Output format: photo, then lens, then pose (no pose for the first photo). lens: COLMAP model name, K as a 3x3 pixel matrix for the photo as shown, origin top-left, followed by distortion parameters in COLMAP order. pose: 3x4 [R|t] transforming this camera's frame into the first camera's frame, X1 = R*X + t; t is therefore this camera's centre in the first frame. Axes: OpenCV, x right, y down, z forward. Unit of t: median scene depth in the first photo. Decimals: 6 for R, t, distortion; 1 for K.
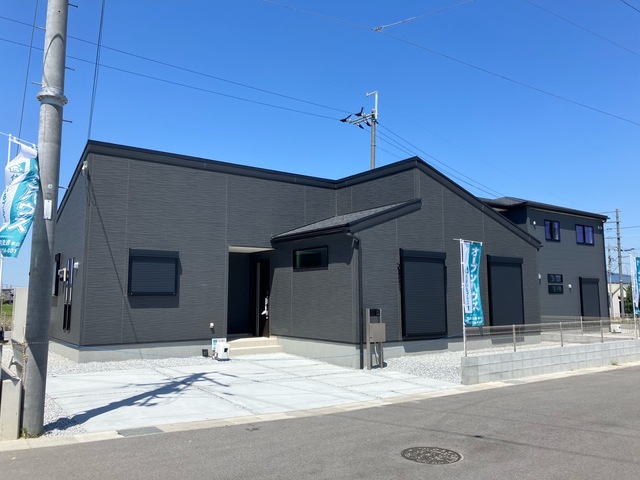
lens RADIAL K [[519.7, 0, 290.3], [0, 519.7, 241.0], [0, 0, 1]] dist [0.040164, -0.031620]
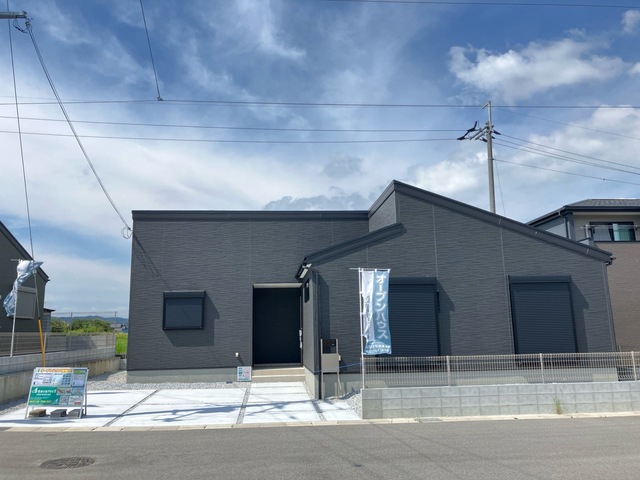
lens RADIAL K [[519.7, 0, 316.2], [0, 519.7, 241.1], [0, 0, 1]] dist [0.040164, -0.031620]
pose [[0.863665, -0.100066, -0.494034, 0.600595], [0.073217, 0.994607, -0.073460, 0.010302], [0.498720, 0.027273, 0.866334, 0.088611]]
